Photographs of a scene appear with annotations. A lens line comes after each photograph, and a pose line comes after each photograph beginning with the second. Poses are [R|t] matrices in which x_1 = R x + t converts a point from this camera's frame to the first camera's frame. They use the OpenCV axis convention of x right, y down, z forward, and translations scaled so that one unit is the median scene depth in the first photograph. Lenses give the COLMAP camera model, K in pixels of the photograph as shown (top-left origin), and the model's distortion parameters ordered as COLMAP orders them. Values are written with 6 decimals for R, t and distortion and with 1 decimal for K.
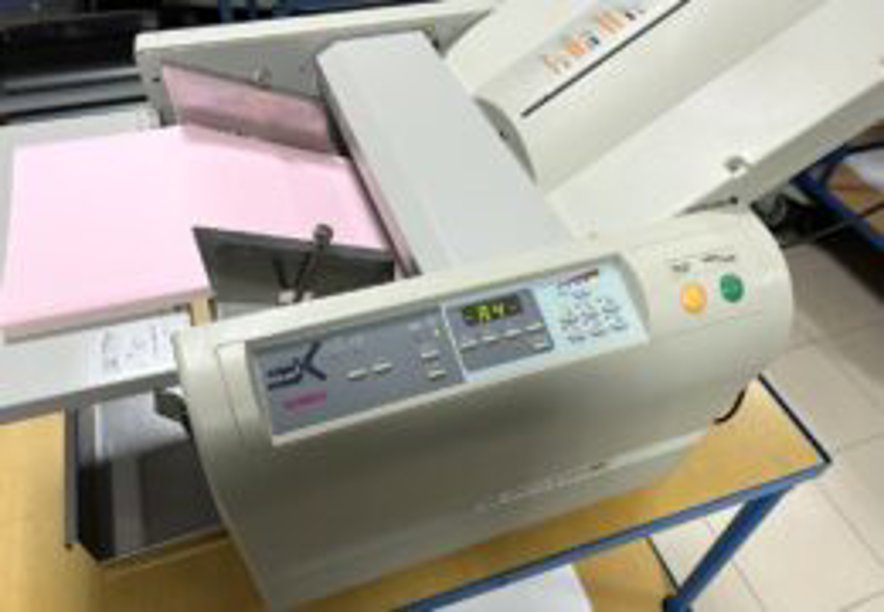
lens RADIAL K [[688.6, 0, 445.0], [0, 688.6, 299.2], [0, 0, 1]] dist [0.010749, 0.002813]
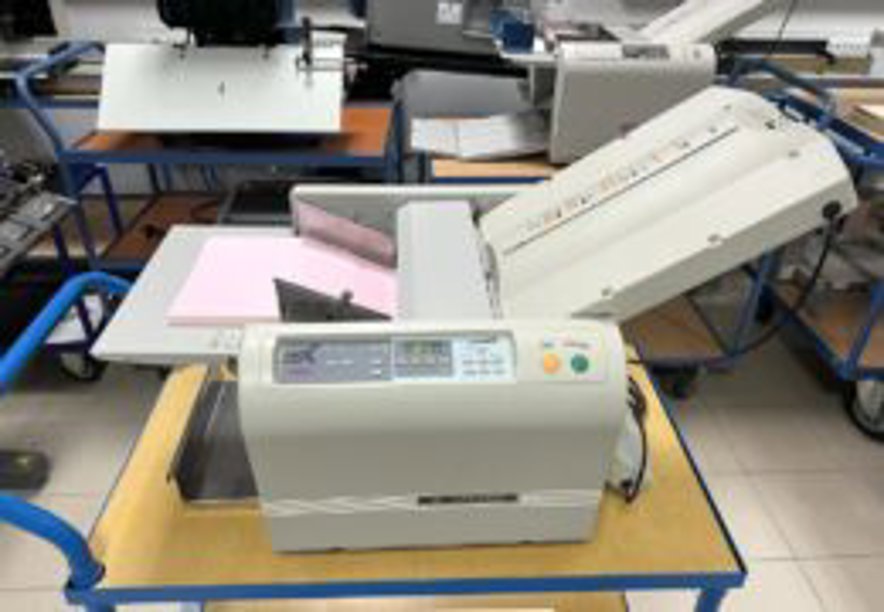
lens RADIAL K [[685.0, 0, 442.0], [0, 685.0, 306.0], [0, 0, 1]] dist [0.029937, -0.001128]
pose [[0.955168, 0.139202, -0.261299, 0.499539], [-0.200208, 0.953874, -0.223697, 0.264071], [0.218108, 0.265982, 0.938980, -0.532083]]
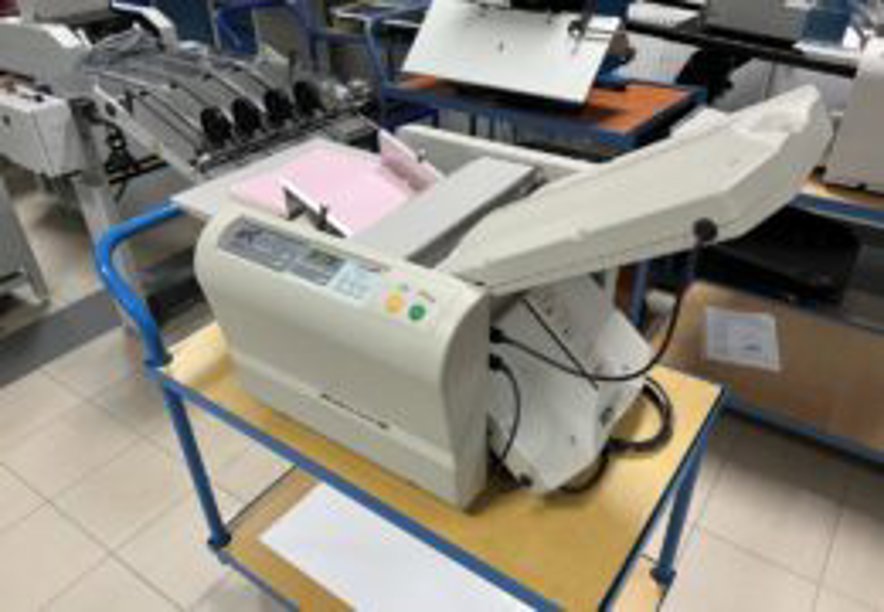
lens RADIAL K [[672.9, 0, 444.9], [0, 672.9, 321.1], [0, 0, 1]] dist [0.029953, -0.001811]
pose [[0.574834, 0.428523, -0.697090, 1.521605], [-0.565131, 0.824005, 0.040524, -0.096886], [0.591771, 0.370652, 0.715838, -0.056994]]
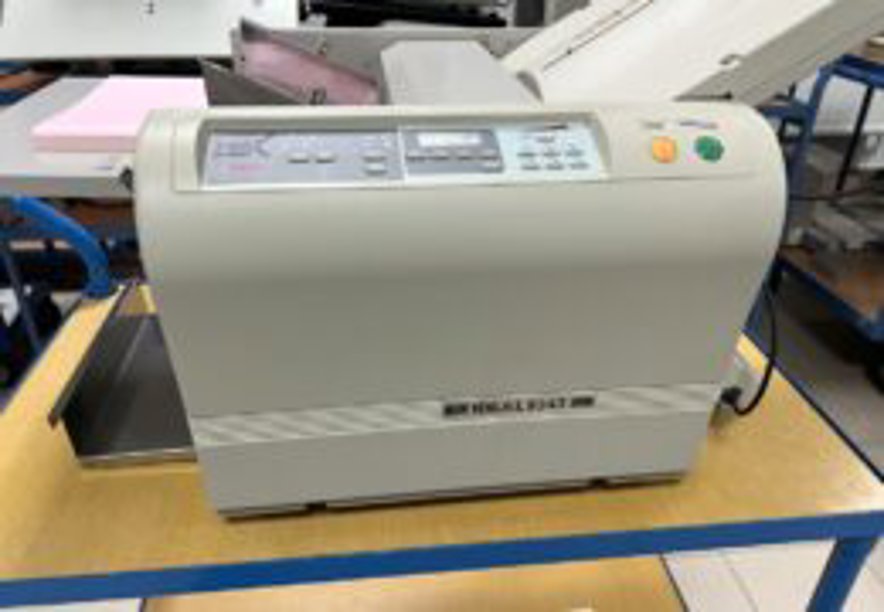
lens RADIAL K [[689.2, 0, 445.5], [0, 689.2, 317.6], [0, 0, 1]] dist [0.006405, -0.000495]
pose [[0.974157, 0.093808, -0.205470, 0.277955], [-0.148677, 0.951128, -0.270650, 0.510182], [0.170039, 0.294205, 0.940495, 0.117173]]
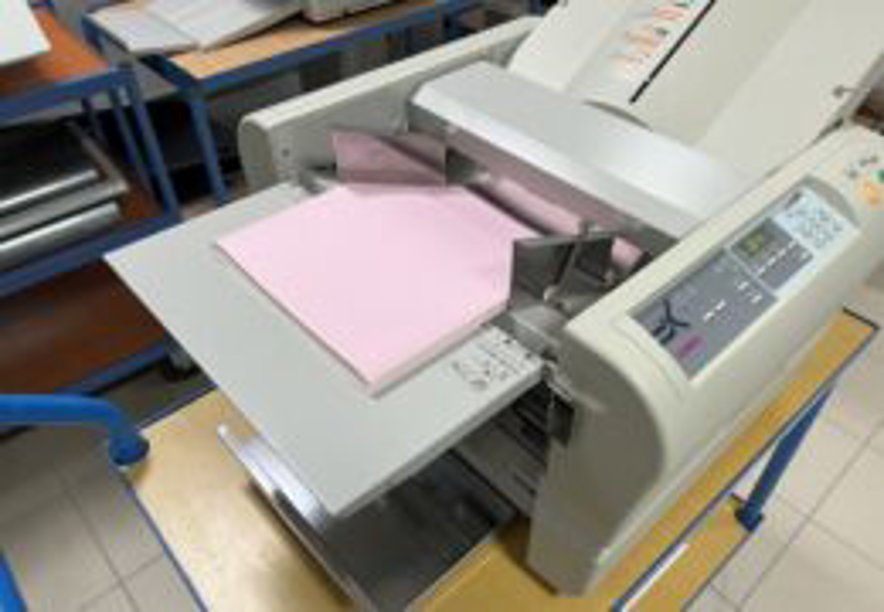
lens RADIAL K [[672.9, 0, 444.9], [0, 672.9, 321.1], [0, 0, 1]] dist [0.029953, -0.001811]
pose [[0.918864, -0.291920, 0.265467, -0.731847], [0.304691, 0.952423, -0.007303, -0.007749], [-0.250705, 0.087596, 0.964092, 0.019601]]
